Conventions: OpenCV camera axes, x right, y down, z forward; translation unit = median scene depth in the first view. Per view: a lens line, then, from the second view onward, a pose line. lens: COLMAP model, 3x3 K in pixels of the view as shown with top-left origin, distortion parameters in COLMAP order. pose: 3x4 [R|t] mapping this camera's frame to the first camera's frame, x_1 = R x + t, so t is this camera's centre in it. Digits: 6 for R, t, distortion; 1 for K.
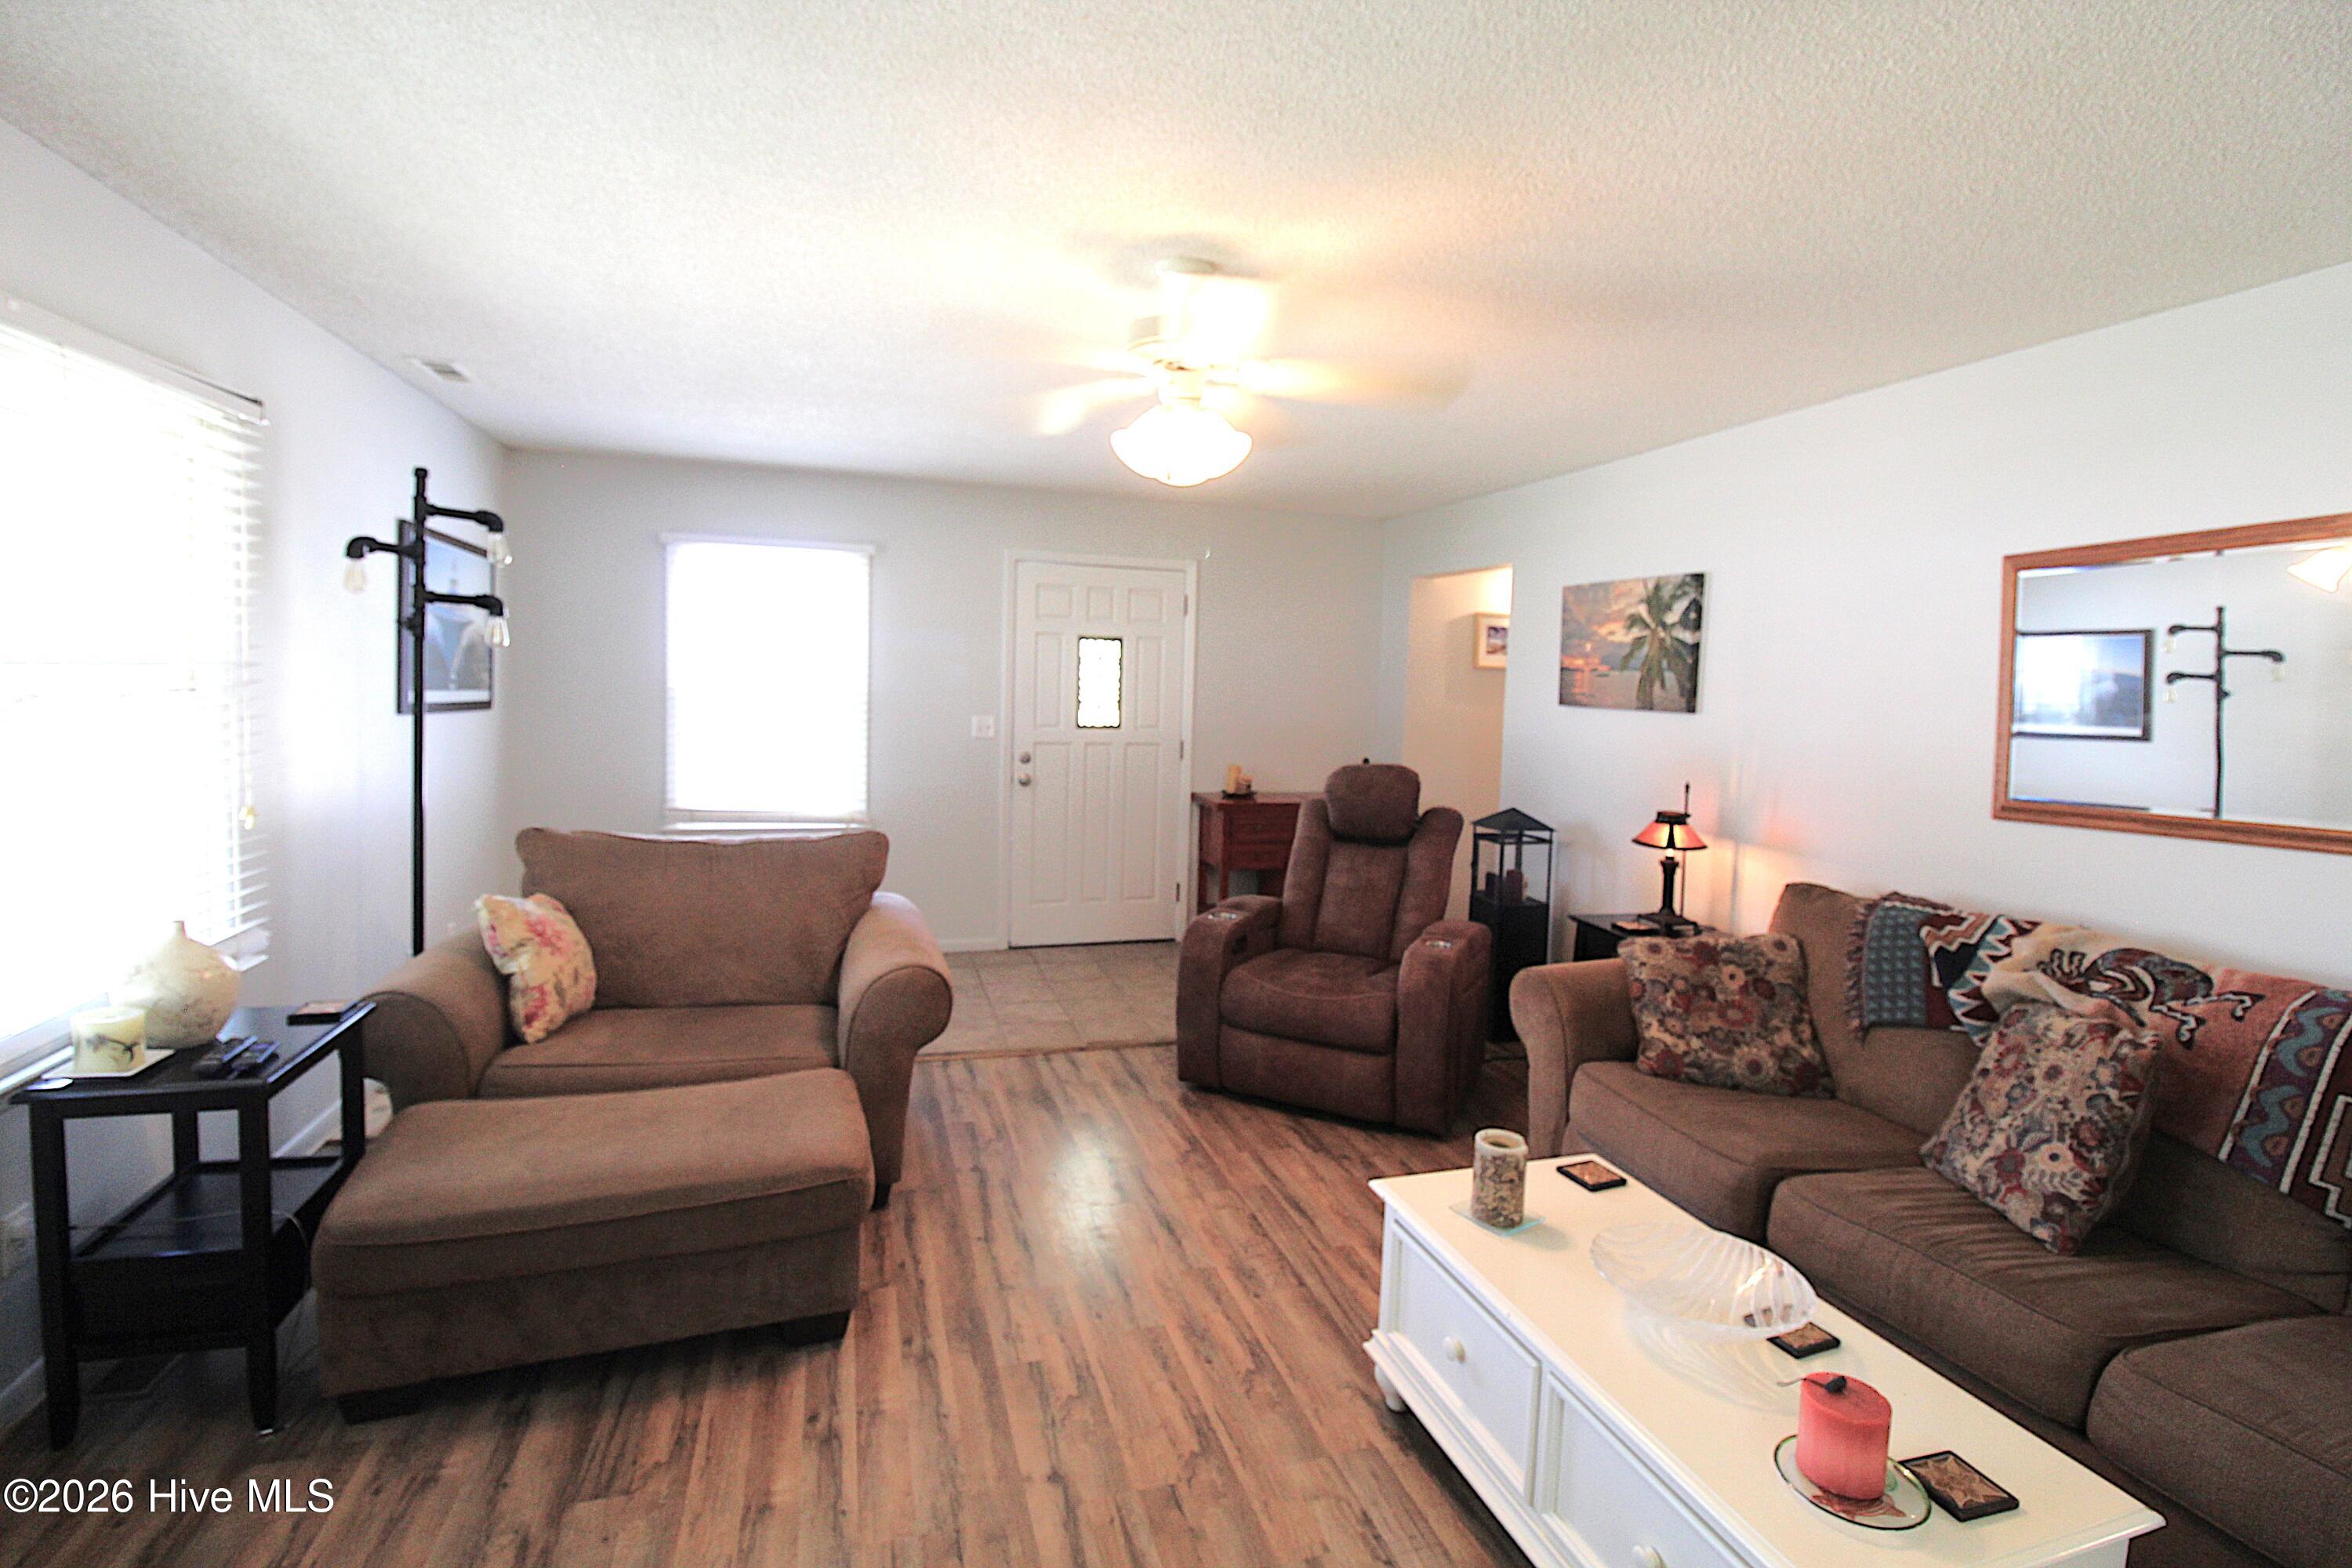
lens RADIAL K [[1087.8, 0, 1176.0], [0, 1087.8, 784.0], [0, 0, 1]] dist [-0.001924, -0.000415]
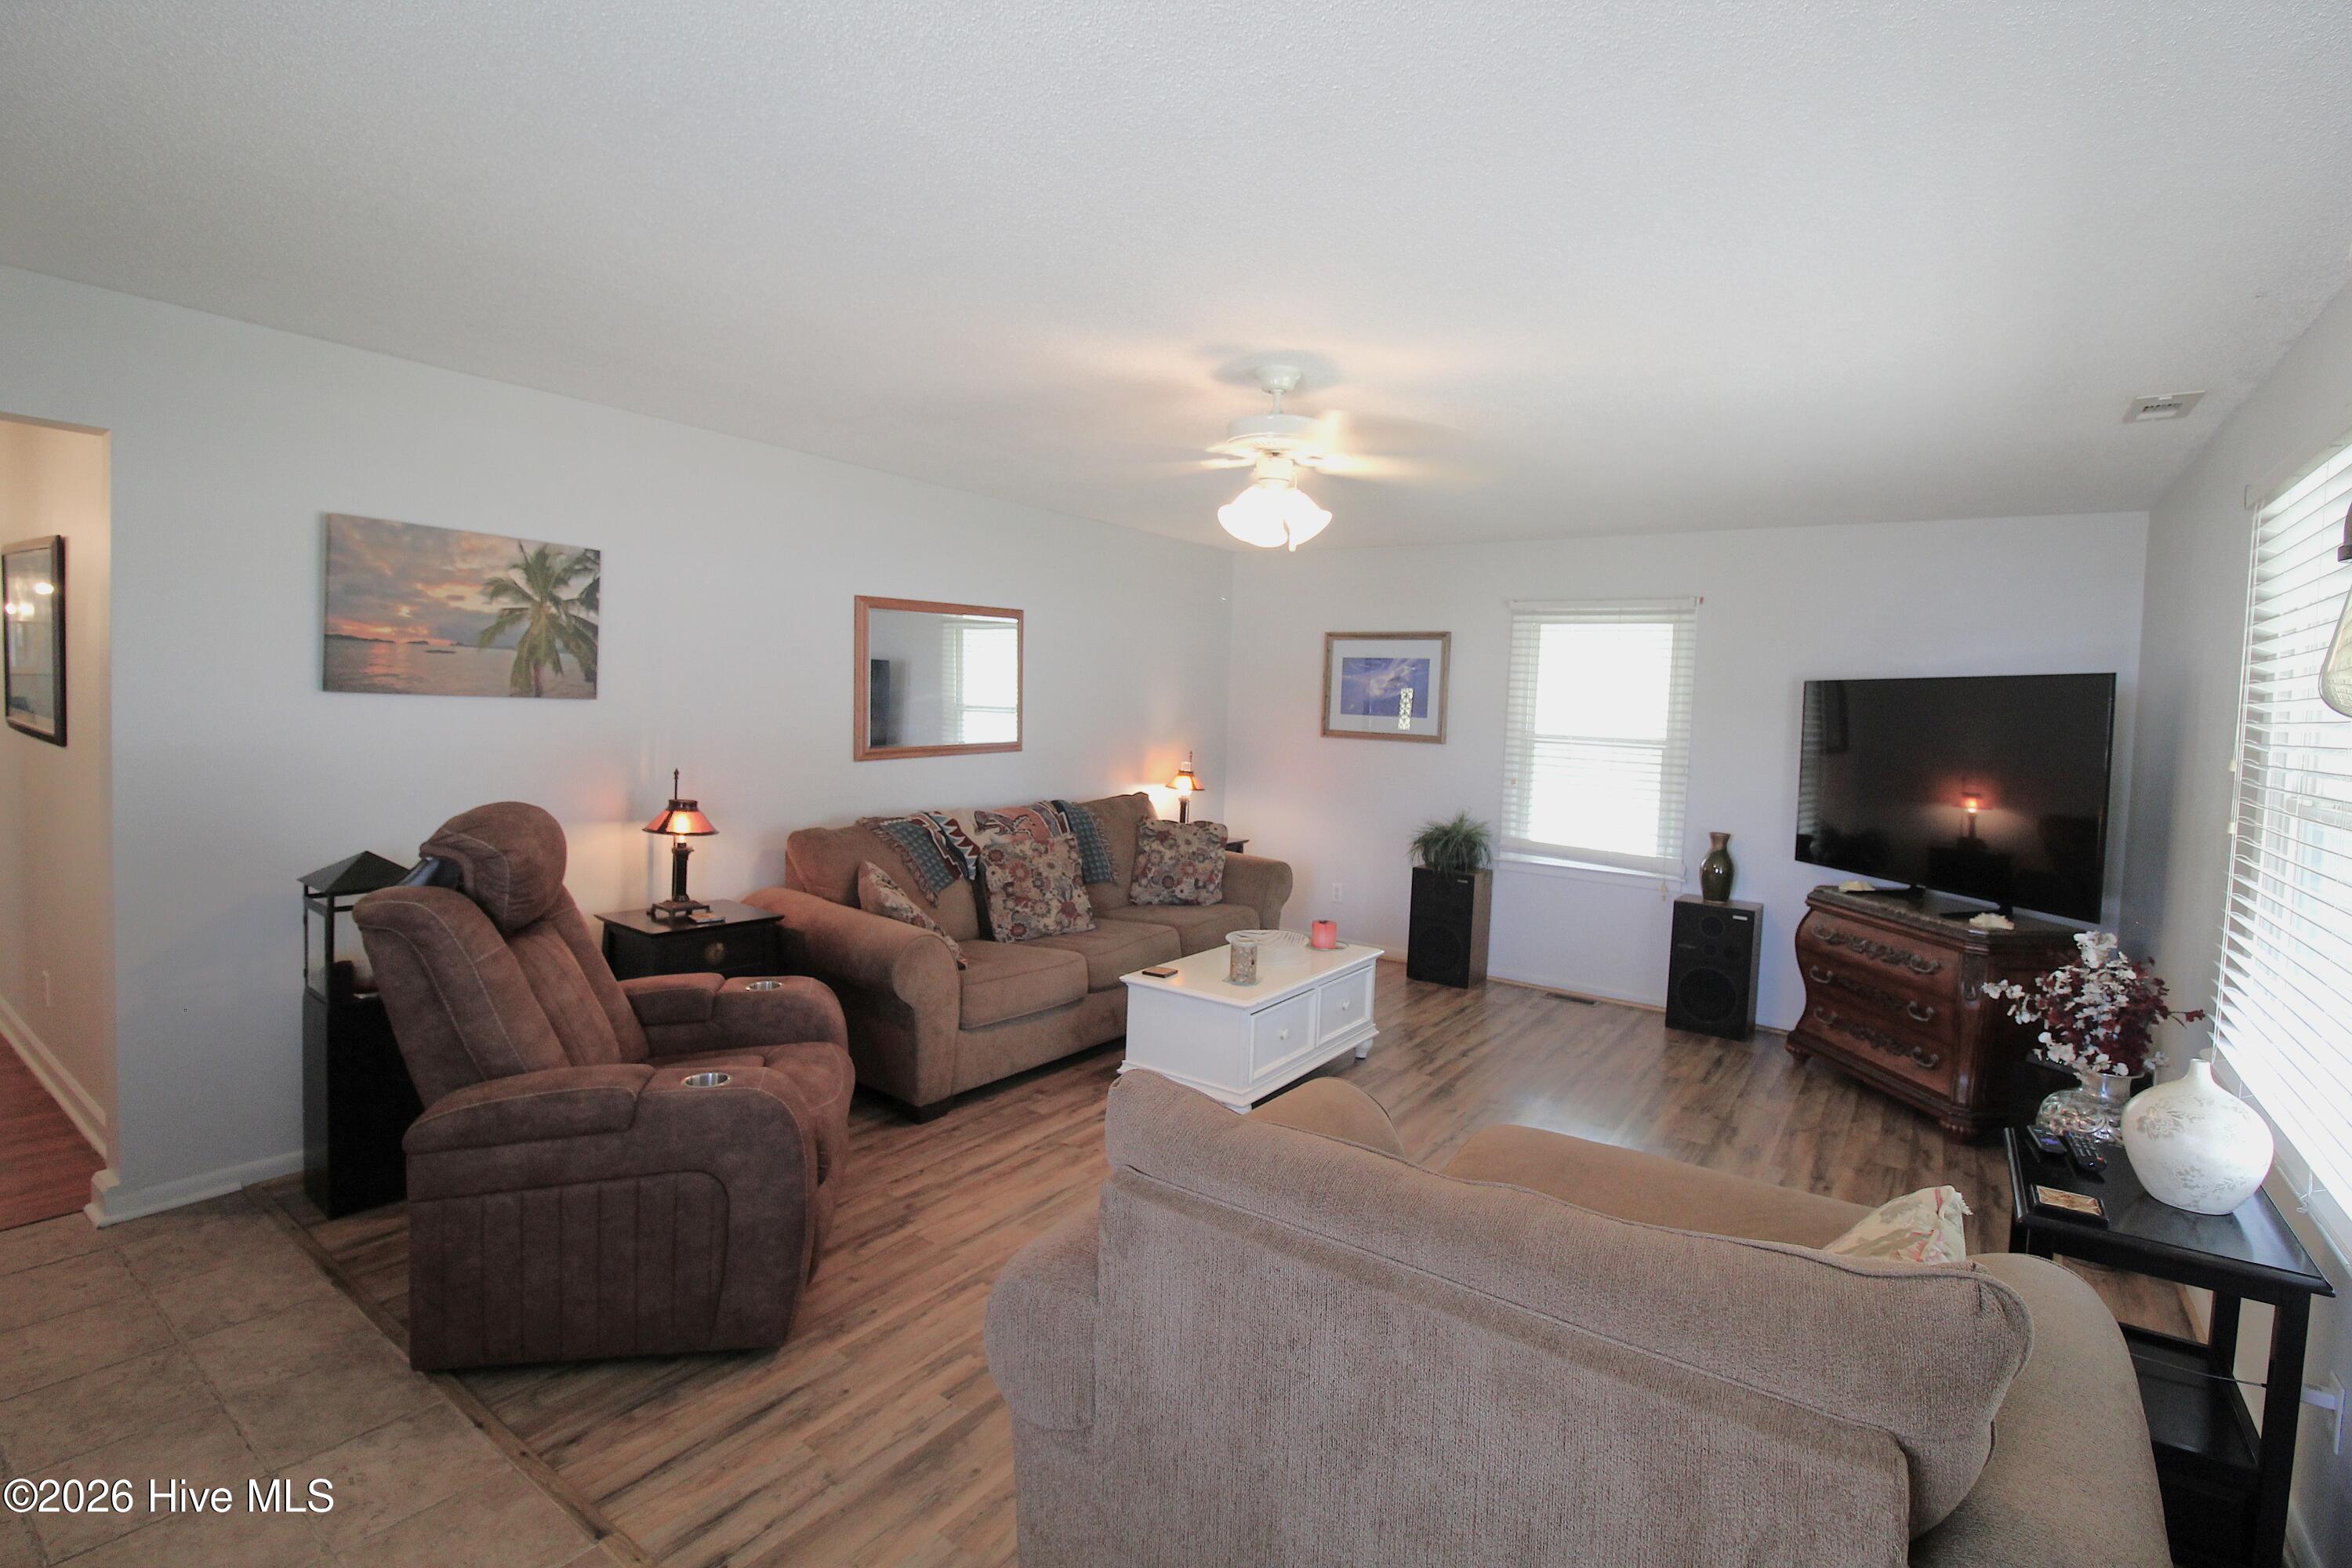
lens RADIAL K [[1087.8, 0, 1176.0], [0, 1087.8, 784.0], [0, 0, 1]] dist [-0.001924, -0.000415]
pose [[-0.602370, -0.092342, 0.792857, -0.562867], [0.039378, 0.988639, 0.145062, -0.105789], [-0.797245, 0.118602, -0.591890, 1.128602]]
